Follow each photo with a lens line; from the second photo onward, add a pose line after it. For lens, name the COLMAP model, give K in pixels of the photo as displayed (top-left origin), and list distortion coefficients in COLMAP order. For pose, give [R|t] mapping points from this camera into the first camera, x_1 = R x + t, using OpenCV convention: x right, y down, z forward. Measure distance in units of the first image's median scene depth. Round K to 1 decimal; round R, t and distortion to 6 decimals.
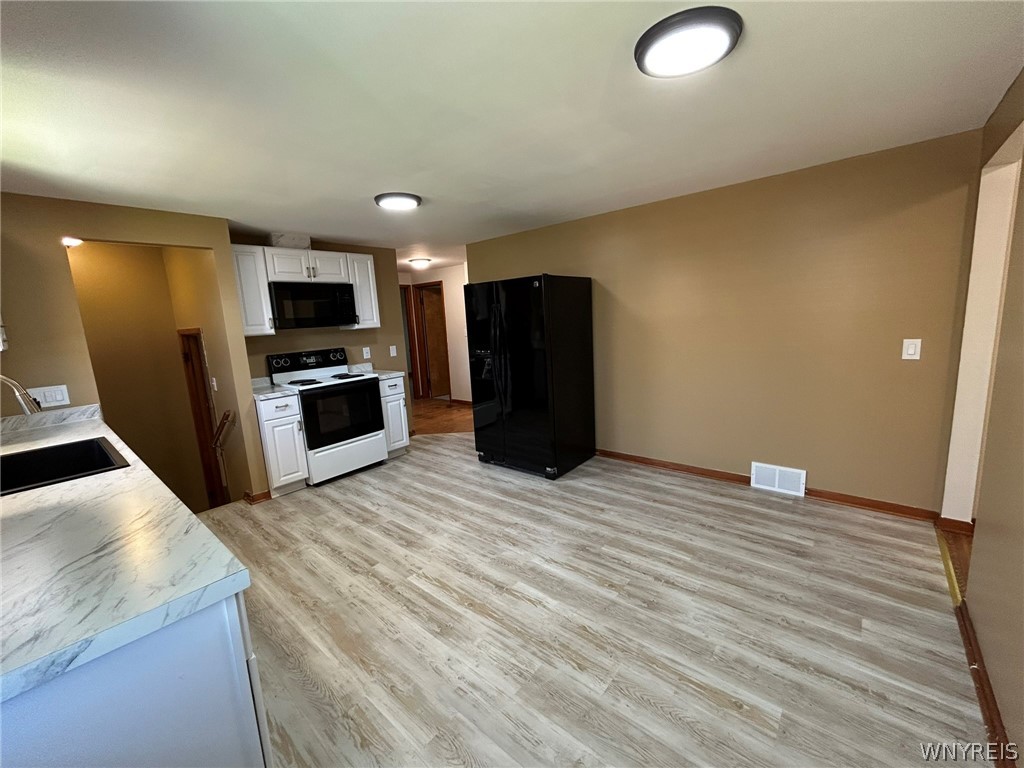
lens RADIAL K [[415.9, 0, 510.7], [0, 415.9, 383.9], [0, 0, 1]] dist [0.000111, 0.000262]
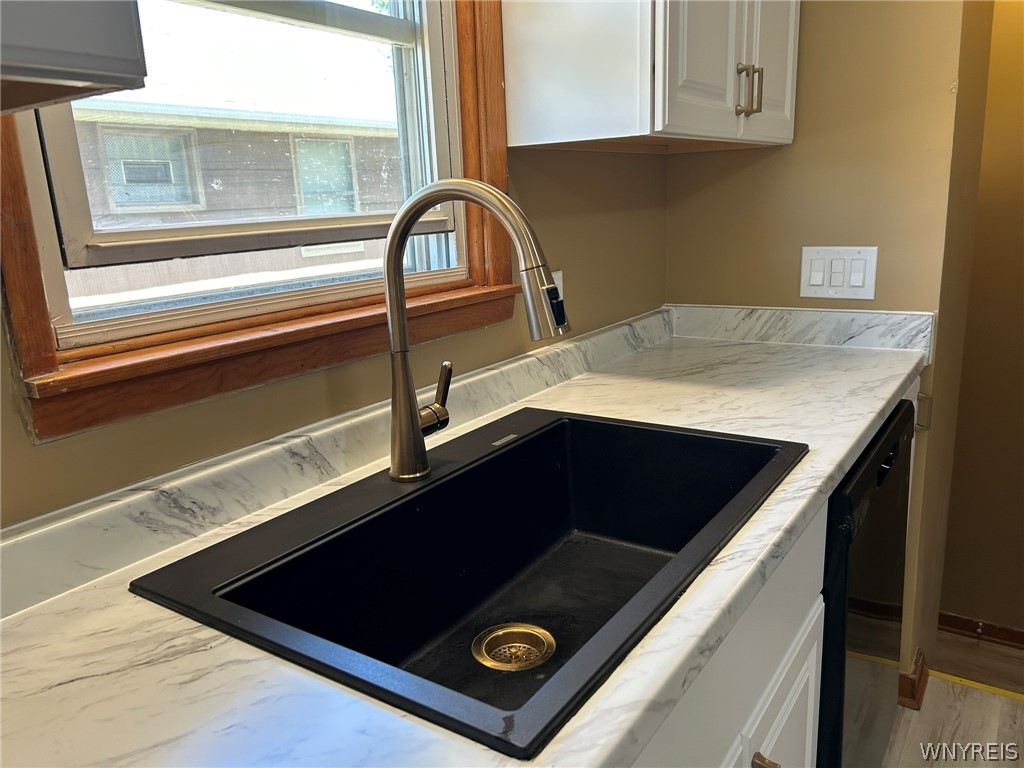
lens RADIAL K [[772.2, 0, 508.4], [0, 772.2, 387.2], [0, 0, 1]] dist [0.064198, -0.075710]
pose [[0.110237, 0.281838, -0.953108, -0.354859], [-0.121219, 0.955606, 0.268556, -0.021020], [0.986486, 0.085930, 0.139507, 0.508253]]
